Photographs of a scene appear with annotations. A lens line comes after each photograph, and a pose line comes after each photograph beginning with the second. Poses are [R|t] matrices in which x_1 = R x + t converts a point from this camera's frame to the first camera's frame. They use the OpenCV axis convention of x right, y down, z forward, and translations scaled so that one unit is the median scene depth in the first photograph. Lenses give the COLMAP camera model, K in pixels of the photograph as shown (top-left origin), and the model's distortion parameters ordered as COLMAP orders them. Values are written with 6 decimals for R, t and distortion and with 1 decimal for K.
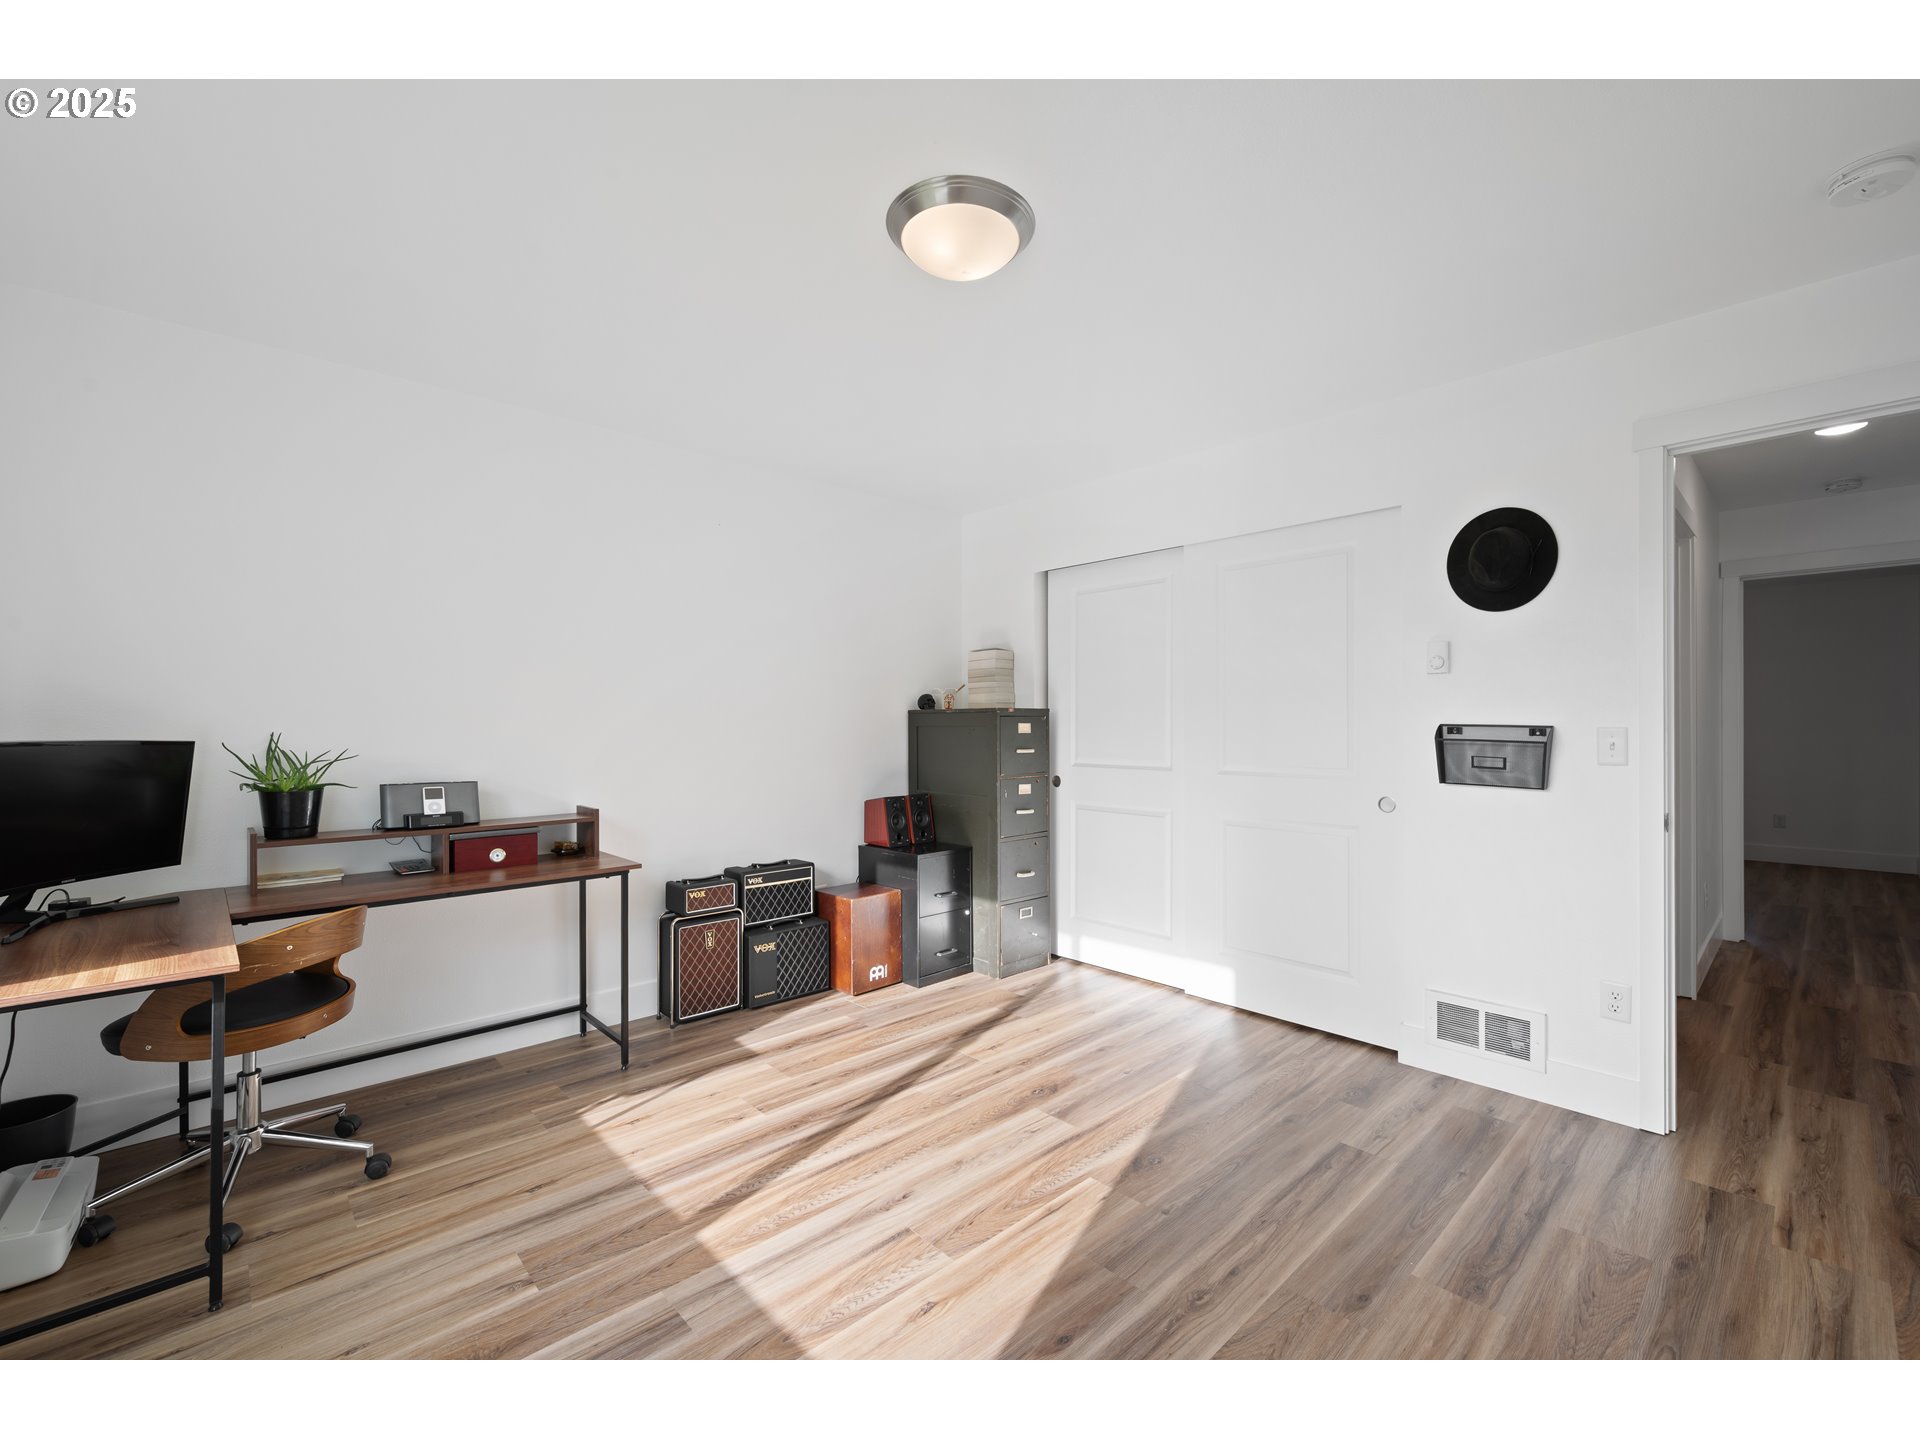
lens RADIAL K [[786.9, 0, 960.0], [0, 786.9, 720.0], [0, 0, 1]] dist [-0.001341, 0.000105]
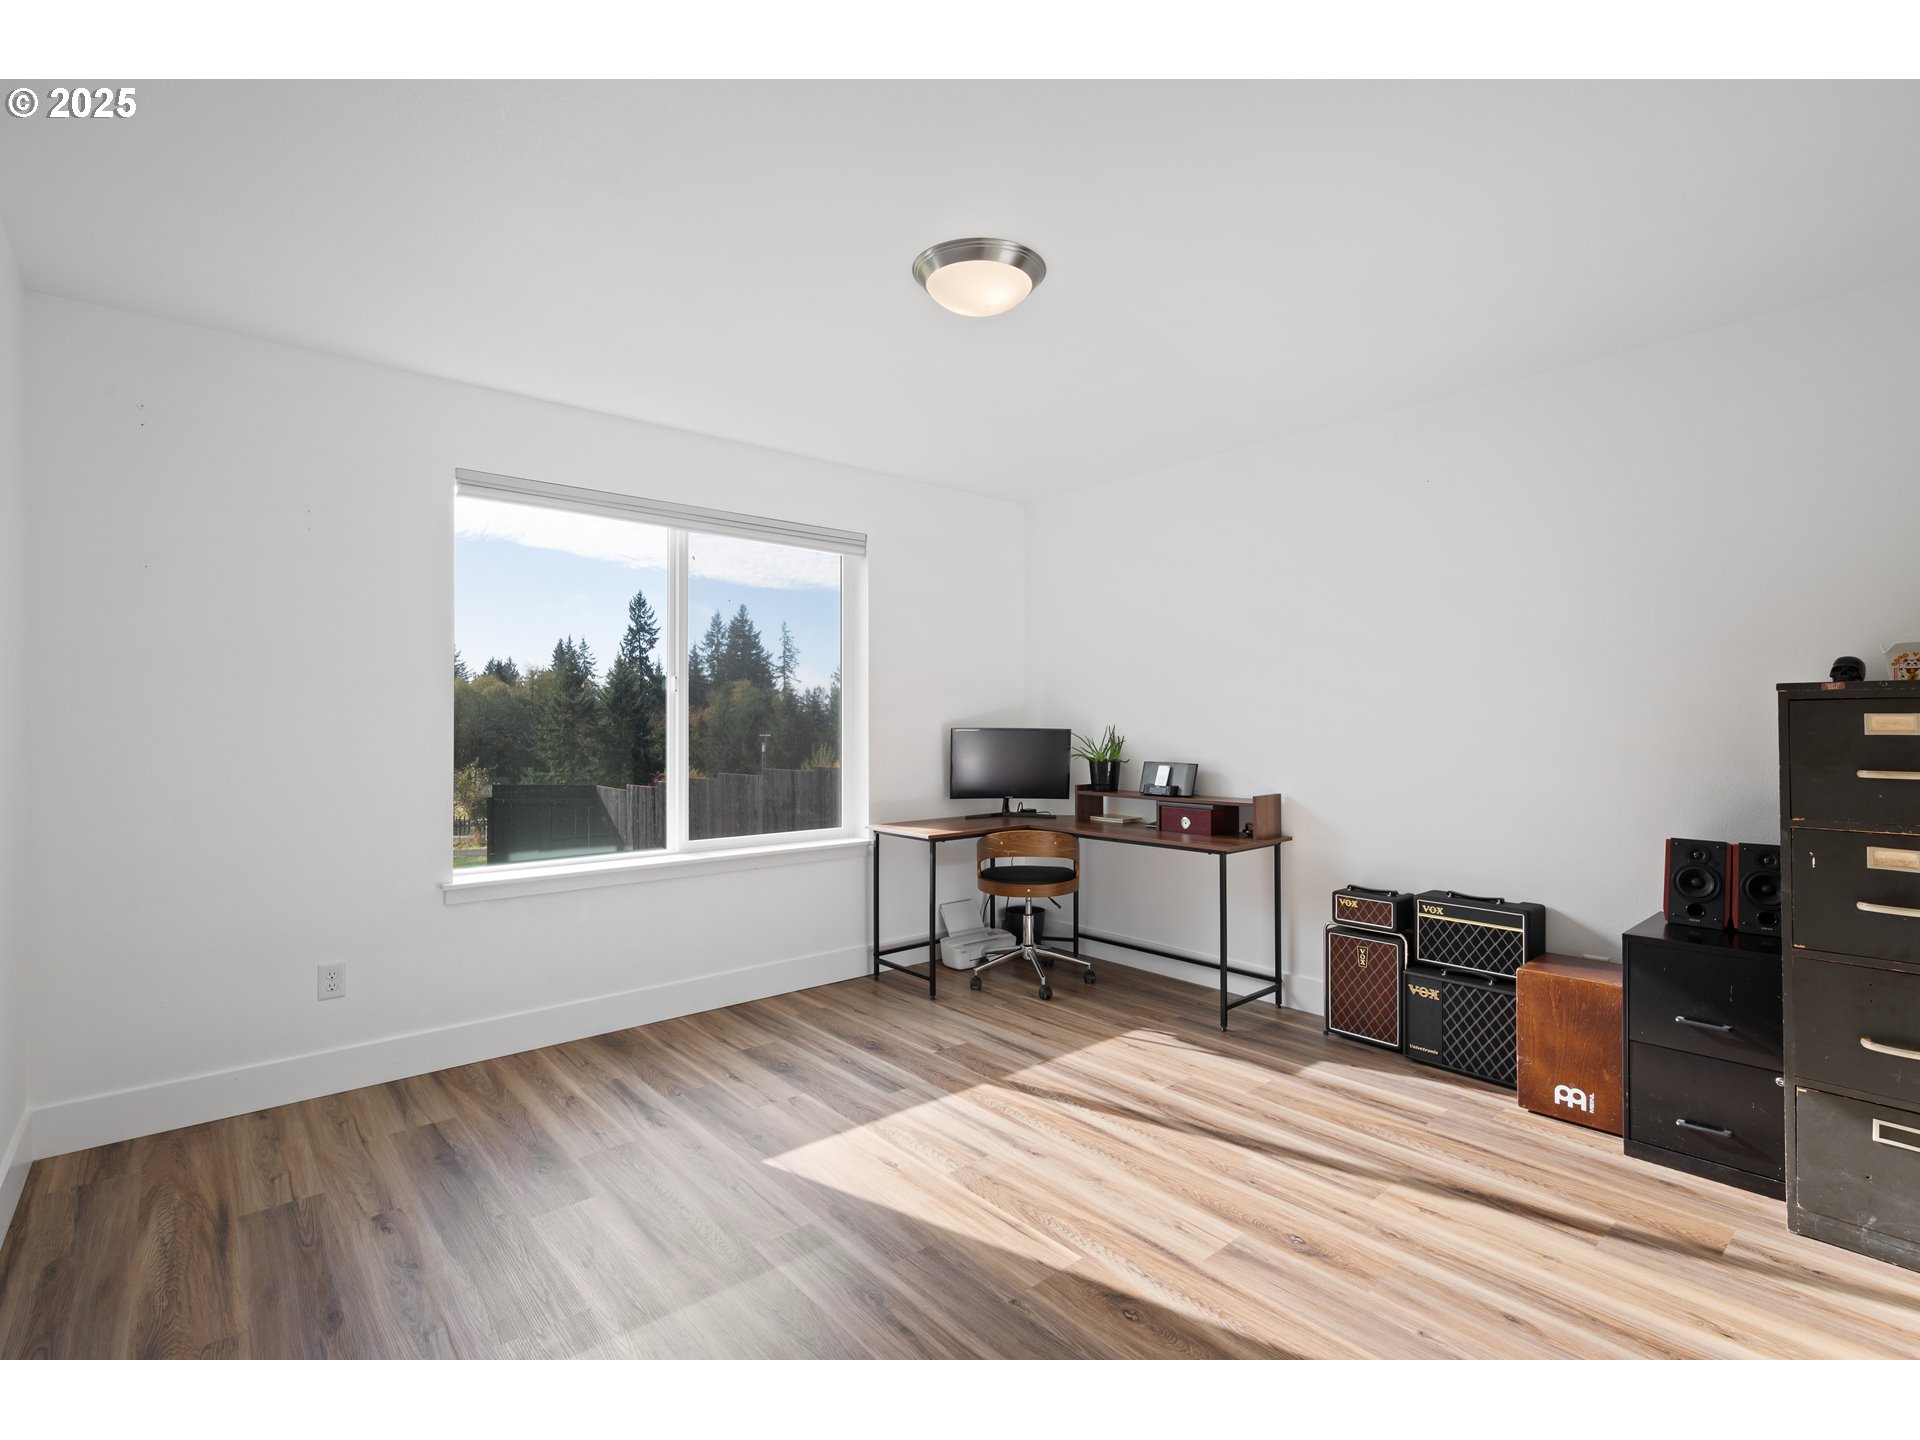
lens RADIAL K [[872.7, 0, 960.0], [0, 872.7, 720.0], [0, 0, 1]] dist [-0.001850, -0.000209]
pose [[-0.010243, 0.000214, -0.999948, 0.836684], [0.007795, 0.999970, 0.000134, 0.004852], [0.999917, -0.007793, -0.010245, 0.673525]]
